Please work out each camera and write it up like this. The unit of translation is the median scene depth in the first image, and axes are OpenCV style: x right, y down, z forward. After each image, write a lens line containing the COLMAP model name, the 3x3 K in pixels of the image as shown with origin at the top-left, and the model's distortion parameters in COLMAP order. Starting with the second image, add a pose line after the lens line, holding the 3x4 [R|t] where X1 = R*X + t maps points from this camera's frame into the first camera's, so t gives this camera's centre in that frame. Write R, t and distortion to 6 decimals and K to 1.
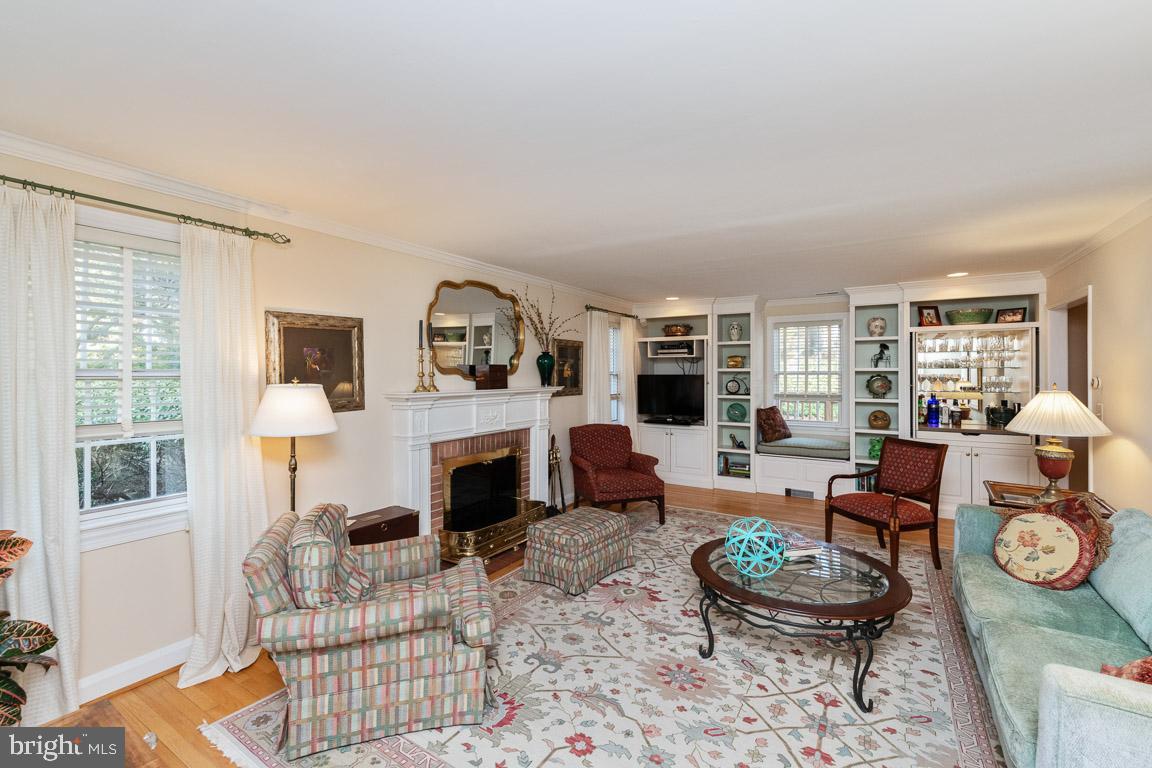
lens RADIAL K [[497.3, 0, 577.2], [0, 497.3, 373.9], [0, 0, 1]] dist [-0.001978, -0.000700]
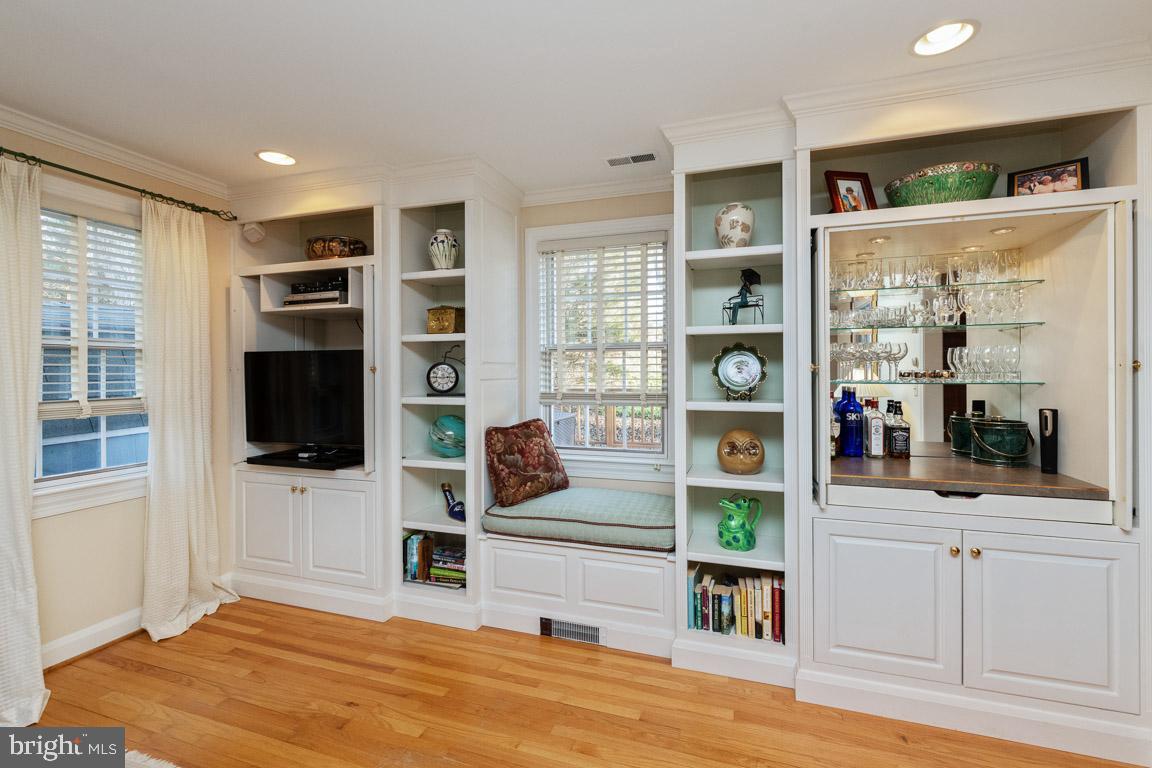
lens RADIAL K [[497.3, 0, 588.2], [0, 497.3, 374.0], [0, 0, 1]] dist [-0.001978, -0.000700]
pose [[0.969992, -0.001370, 0.243131, 0.386174], [0.001378, 0.999999, 0.000137, 0.026910], [-0.243131, 0.000202, 0.969993, 0.631721]]
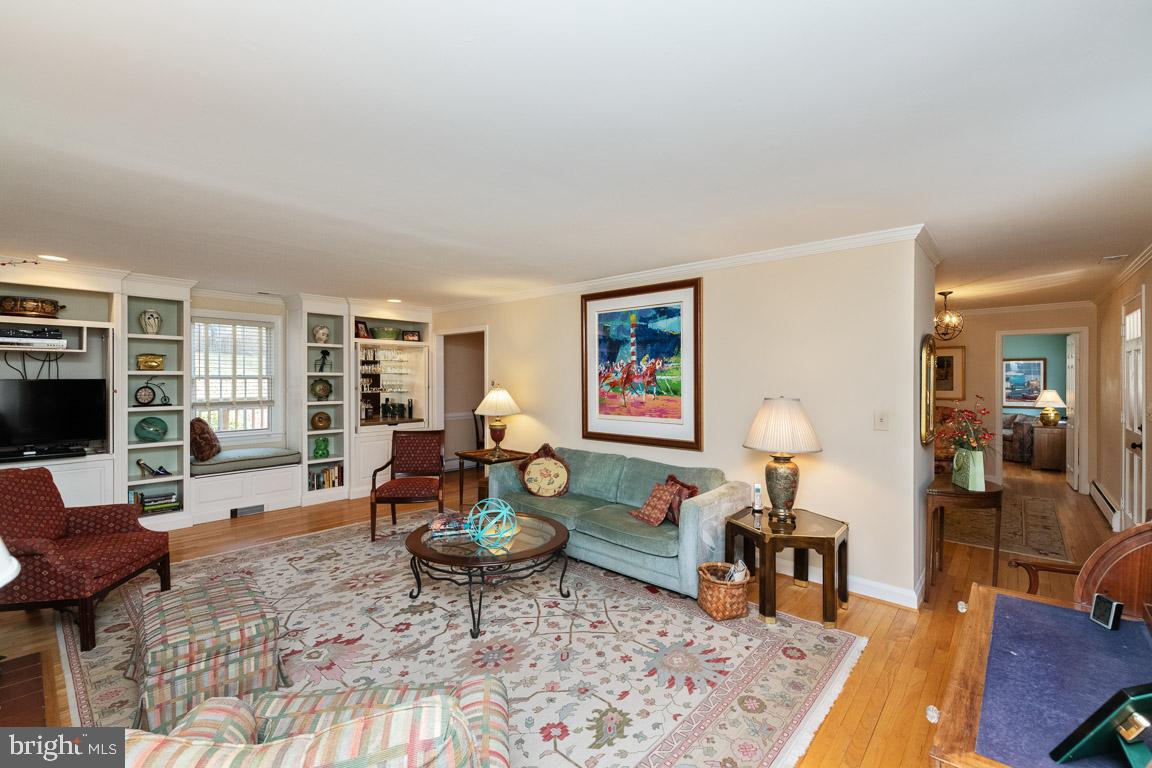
lens RADIAL K [[497.3, 0, 577.0], [0, 497.3, 378.8], [0, 0, 1]] dist [-0.001978, -0.000700]
pose [[0.159469, -0.001290, 0.987202, -0.370452], [-0.000261, 0.999999, 0.001349, -0.000028], [-0.987203, -0.000472, 0.159468, 0.285485]]
